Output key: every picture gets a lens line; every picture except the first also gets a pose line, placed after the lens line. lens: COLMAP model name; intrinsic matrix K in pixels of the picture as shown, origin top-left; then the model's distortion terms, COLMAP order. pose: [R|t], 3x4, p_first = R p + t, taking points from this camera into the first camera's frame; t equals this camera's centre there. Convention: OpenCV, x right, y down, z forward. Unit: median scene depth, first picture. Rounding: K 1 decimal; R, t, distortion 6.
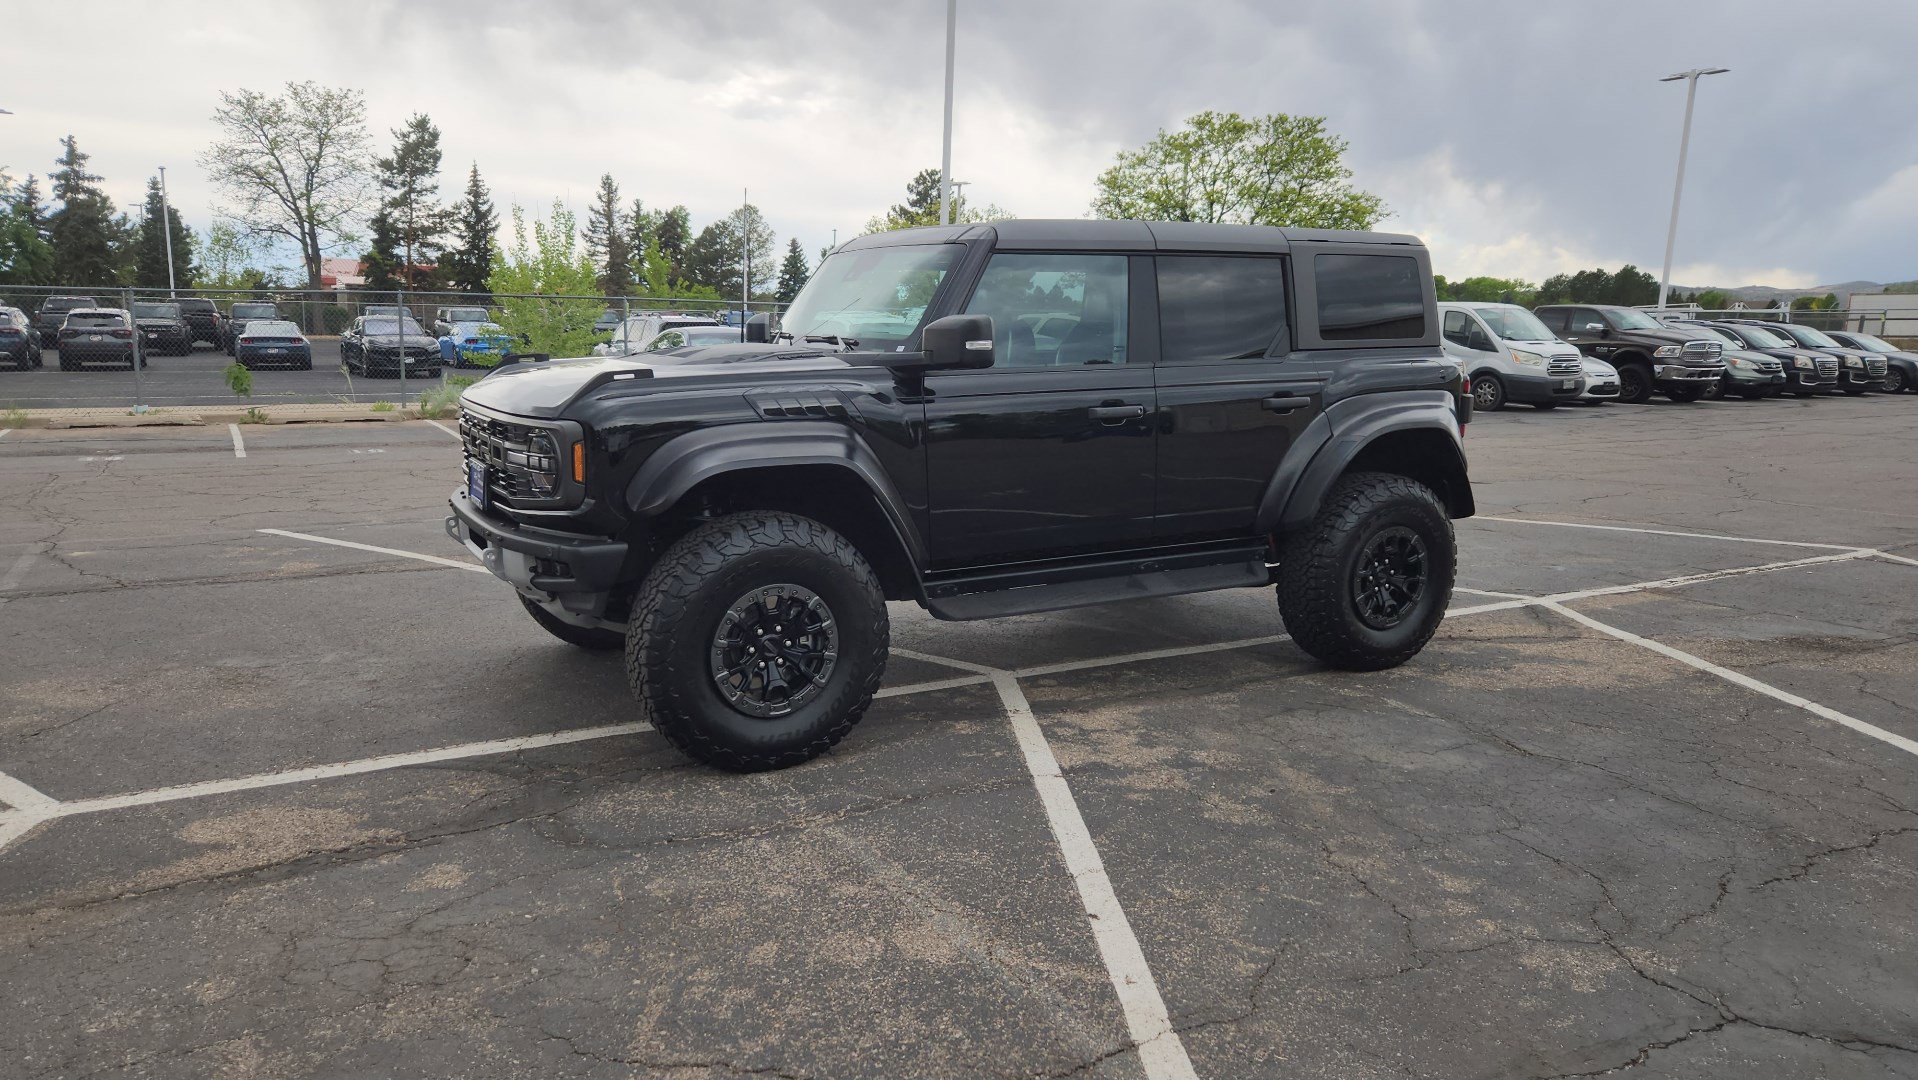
lens RADIAL K [[1281.2, 0, 934.7], [0, 1281.2, 533.2], [0, 0, 1]] dist [0.068118, -0.052792]
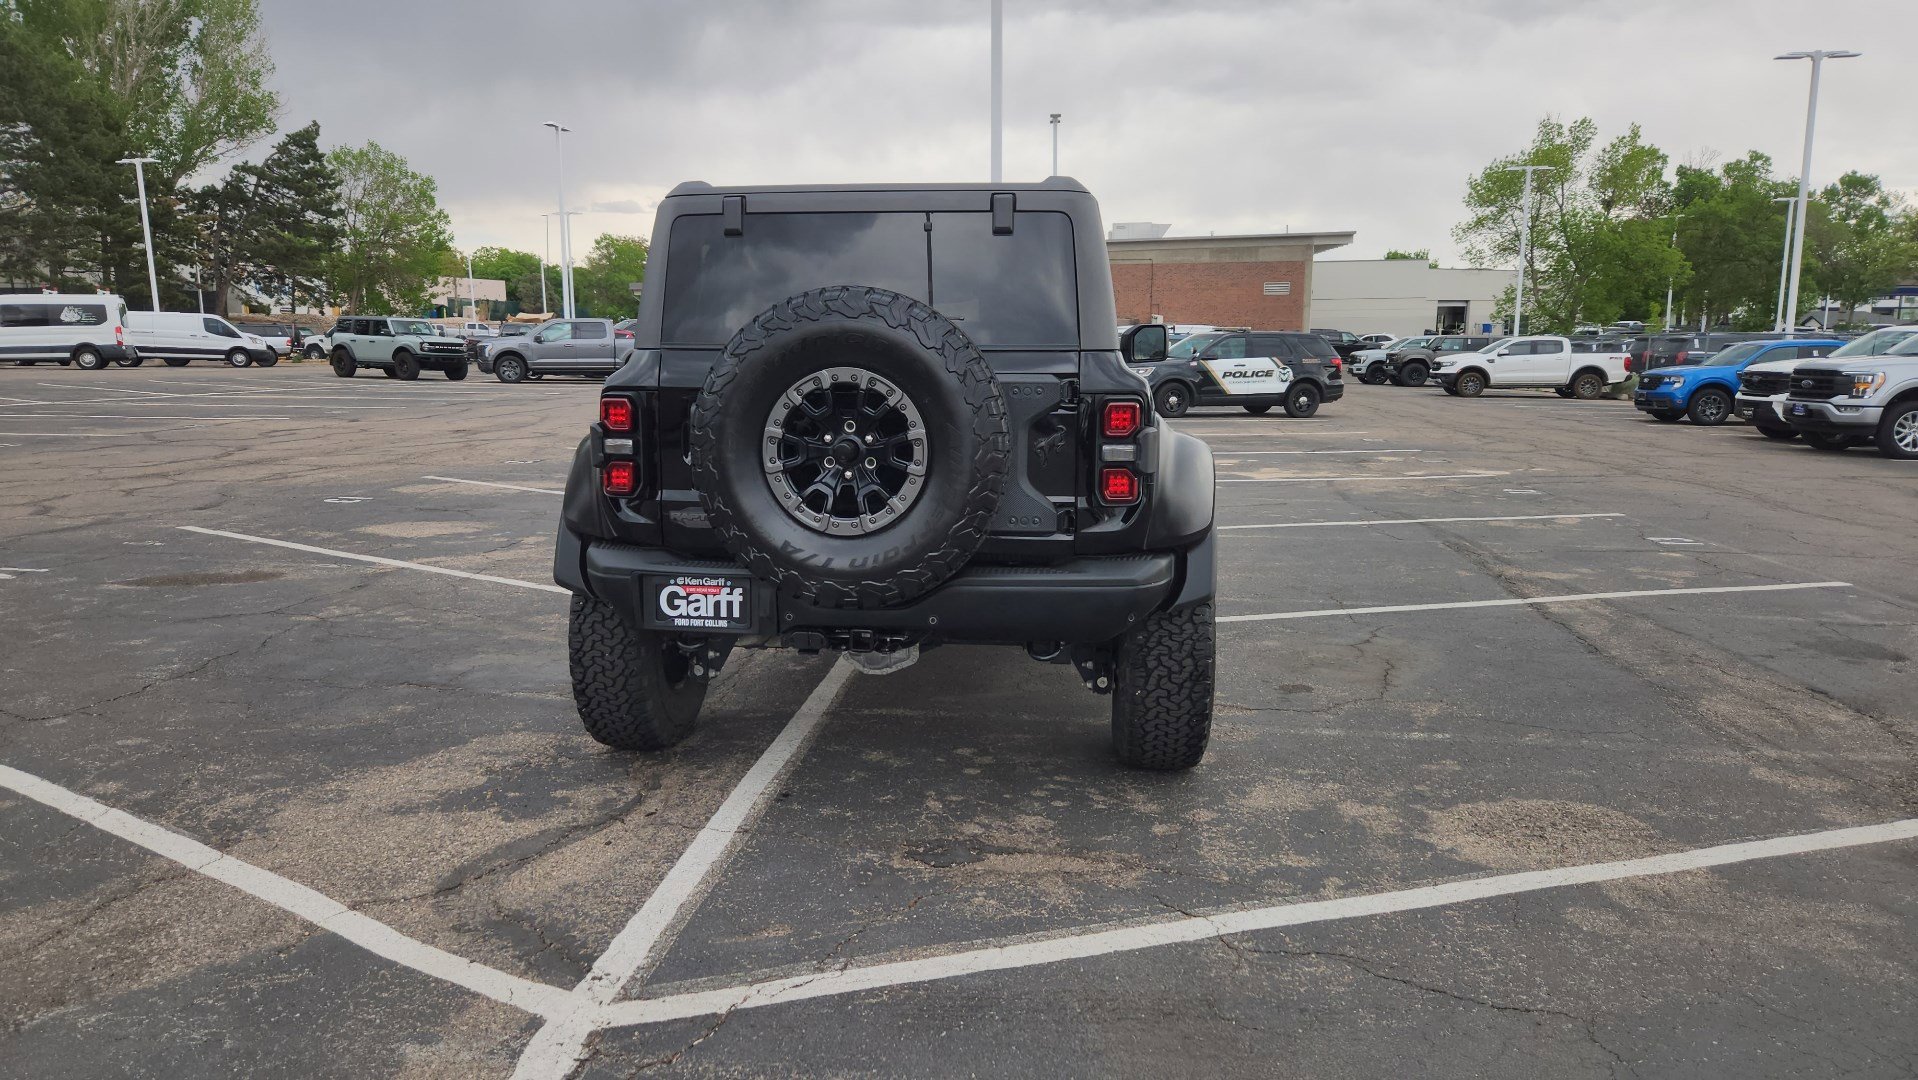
lens RADIAL K [[1281.2, 0, 915.7], [0, 1281.2, 528.2], [0, 0, 1]] dist [0.071211, -0.057006]
pose [[-0.590994, 0.099911, -0.800465, 0.872265], [-0.141268, 0.964147, 0.224642, -0.232906], [0.794210, 0.245842, -0.555691, 1.559720]]
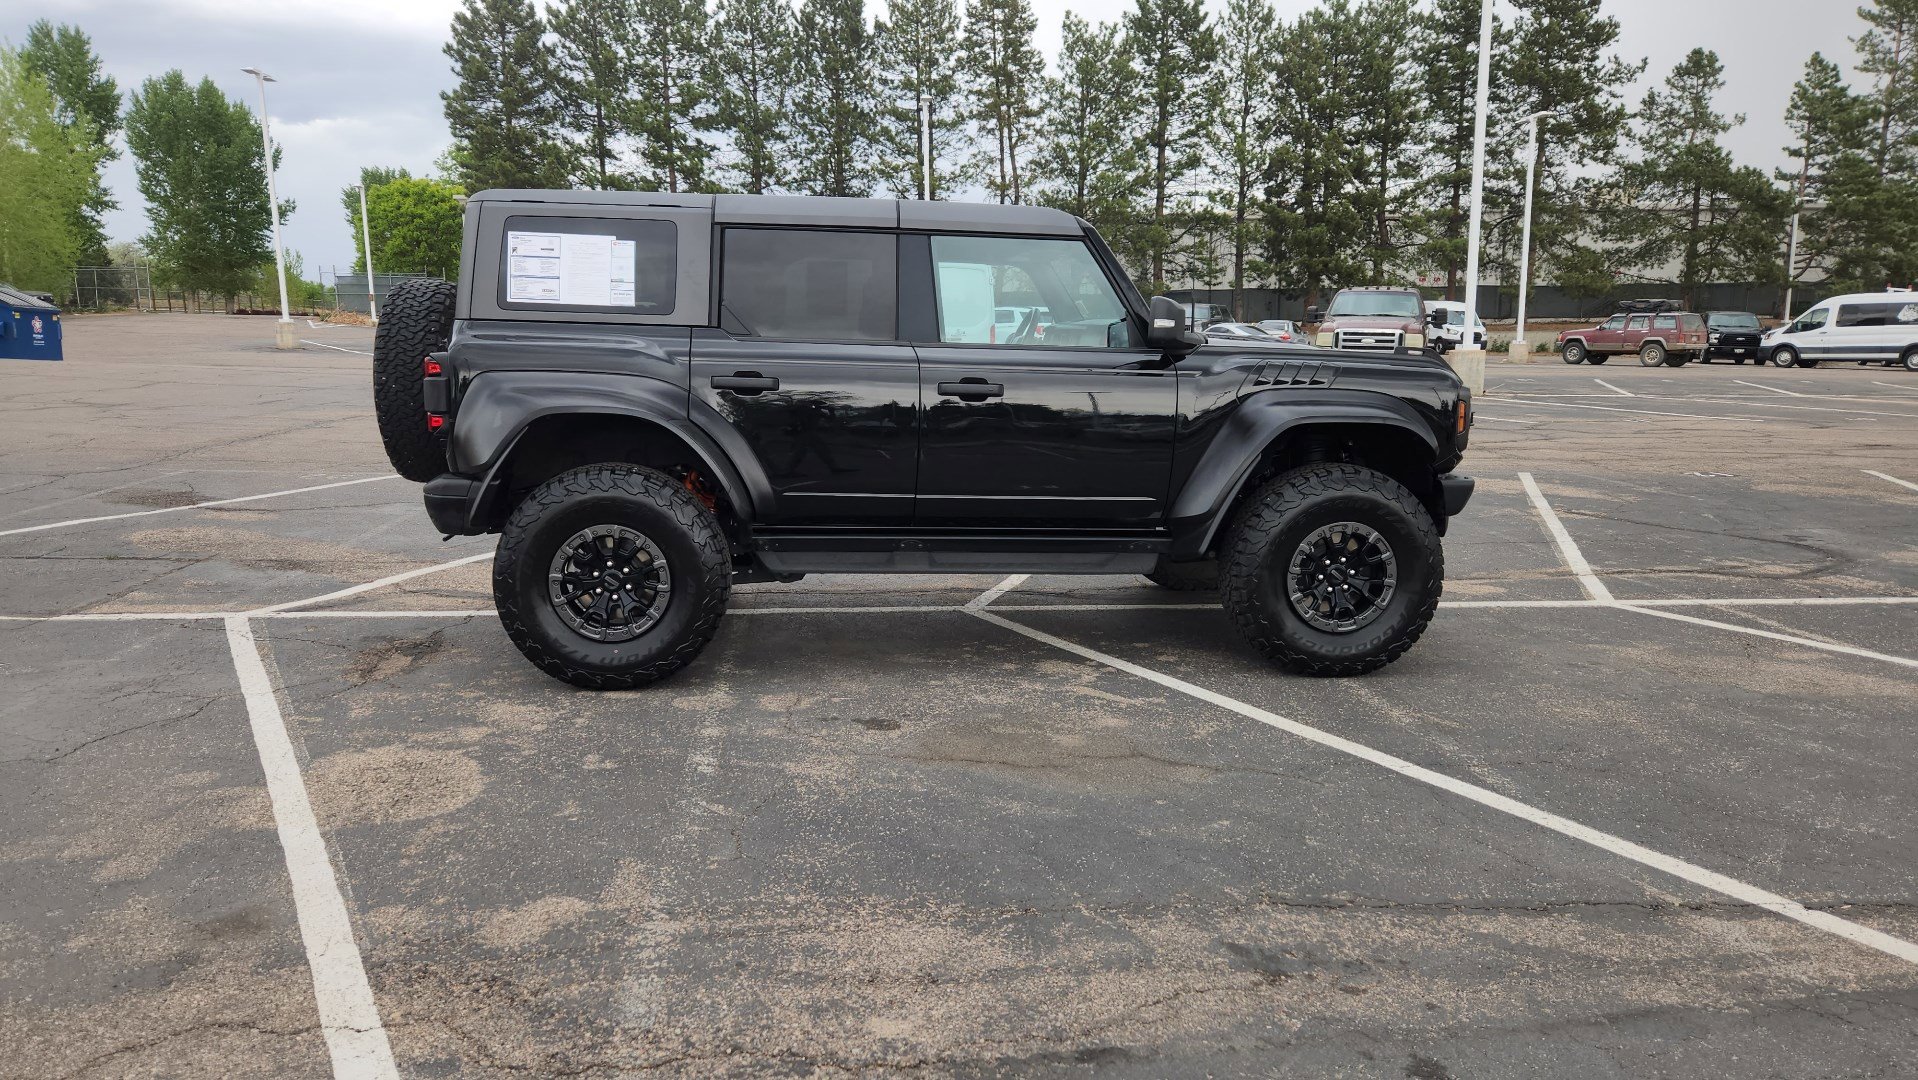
lens RADIAL K [[1283.7, 0, 930.1], [0, 1283.7, 542.2], [0, 0, 1]] dist [0.071374, -0.057099]
pose [[-0.916399, -0.084800, 0.391181, -0.354497], [0.043951, 0.950073, 0.308916, -0.300333], [-0.397846, 0.300283, -0.866919, 1.928820]]
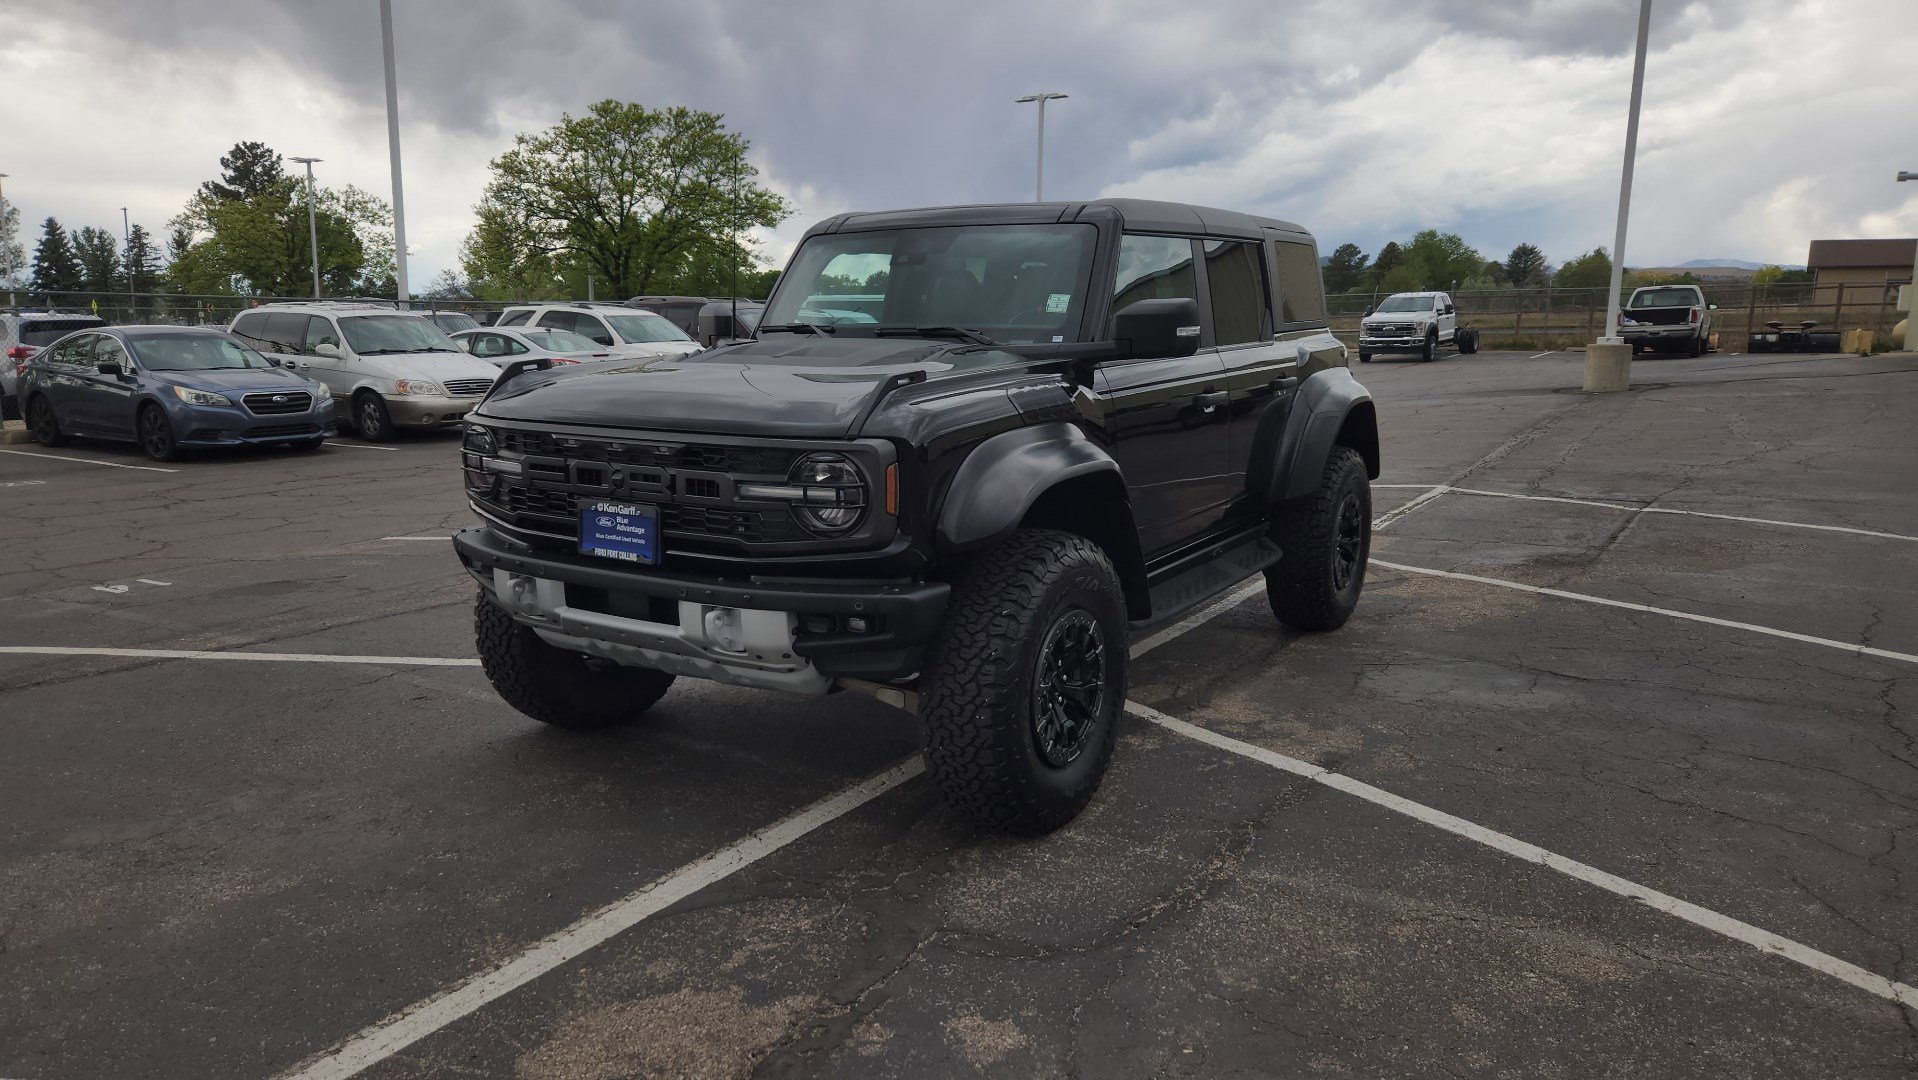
lens RADIAL K [[1281.2, 0, 935.6], [0, 1281.2, 527.9], [0, 0, 1]] dist [0.068118, -0.052792]
pose [[0.881144, -0.092916, 0.463629, -0.439964], [0.092286, 0.995441, 0.024105, -0.033525], [-0.463755, 0.021546, 0.885701, 0.196855]]
